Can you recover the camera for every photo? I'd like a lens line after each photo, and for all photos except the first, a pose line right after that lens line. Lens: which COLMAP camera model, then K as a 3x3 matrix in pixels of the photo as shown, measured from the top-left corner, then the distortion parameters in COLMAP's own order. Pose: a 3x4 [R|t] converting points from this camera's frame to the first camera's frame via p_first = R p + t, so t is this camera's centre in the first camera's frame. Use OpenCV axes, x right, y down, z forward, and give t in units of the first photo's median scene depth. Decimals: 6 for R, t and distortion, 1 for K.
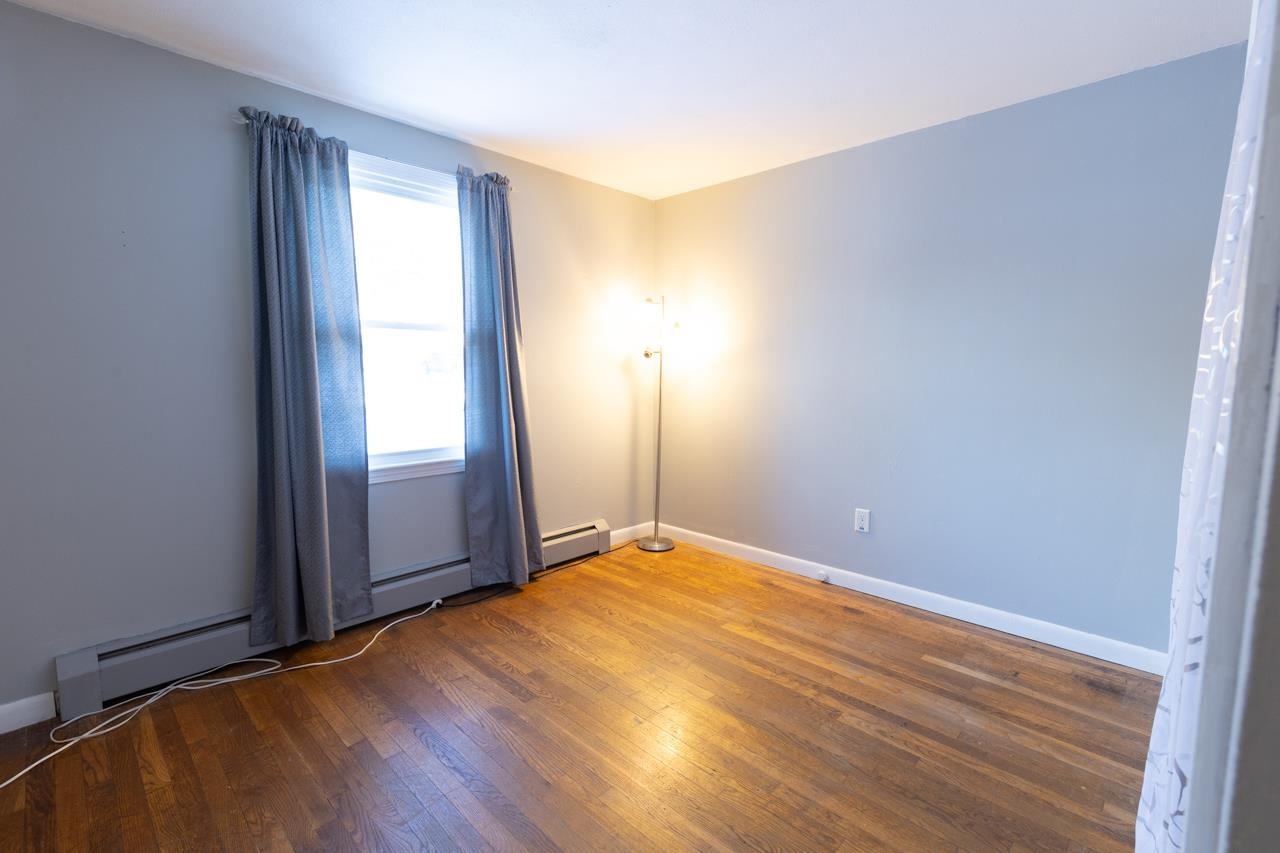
lens RADIAL K [[574.8, 0, 642.7], [0, 574.8, 426.8], [0, 0, 1]] dist [0.010910, -0.003031]
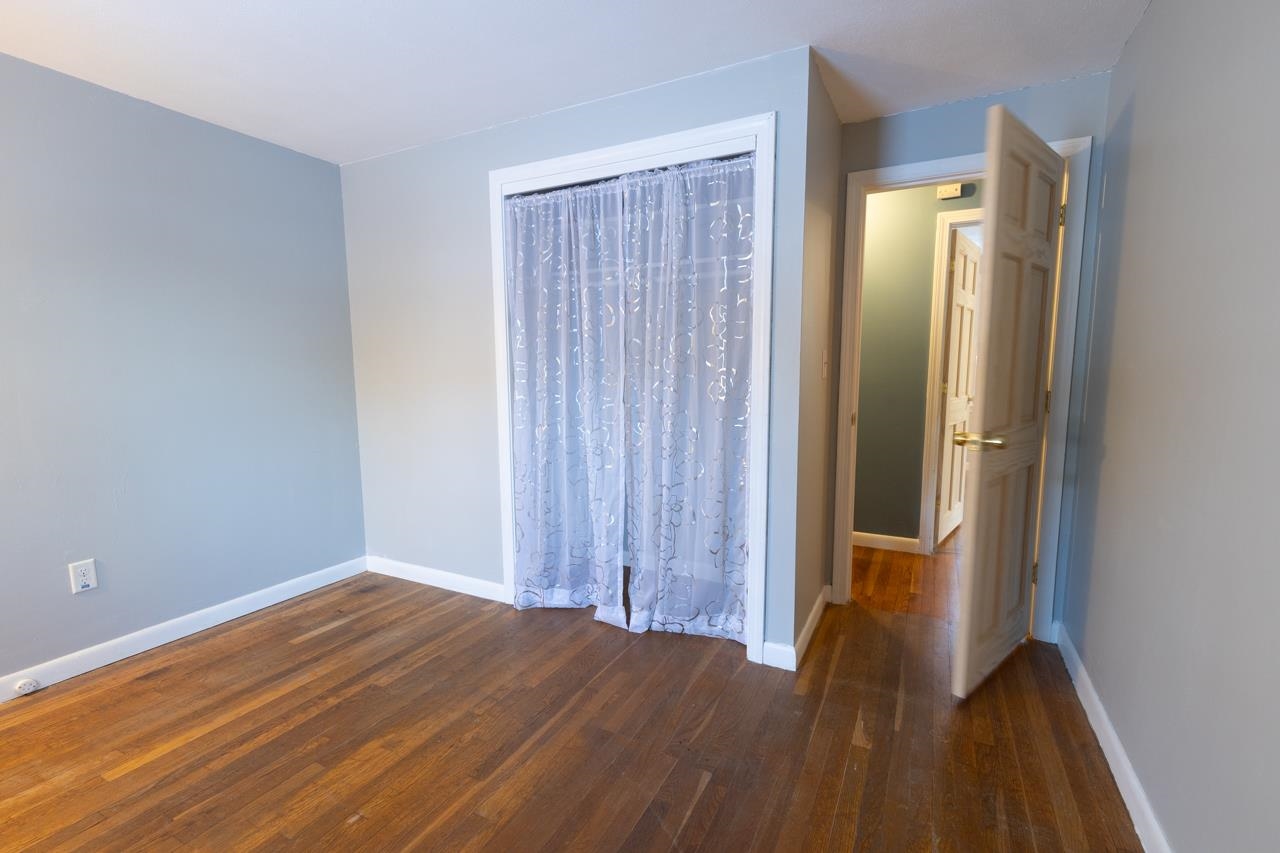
lens RADIAL K [[574.8, 0, 639.8], [0, 574.8, 427.1], [0, 0, 1]] dist [0.010910, -0.003031]
pose [[-0.283659, -0.102533, 0.953428, -0.650615], [0.105605, 0.984879, 0.137335, -0.068692], [-0.953092, 0.139643, -0.268542, 0.606230]]
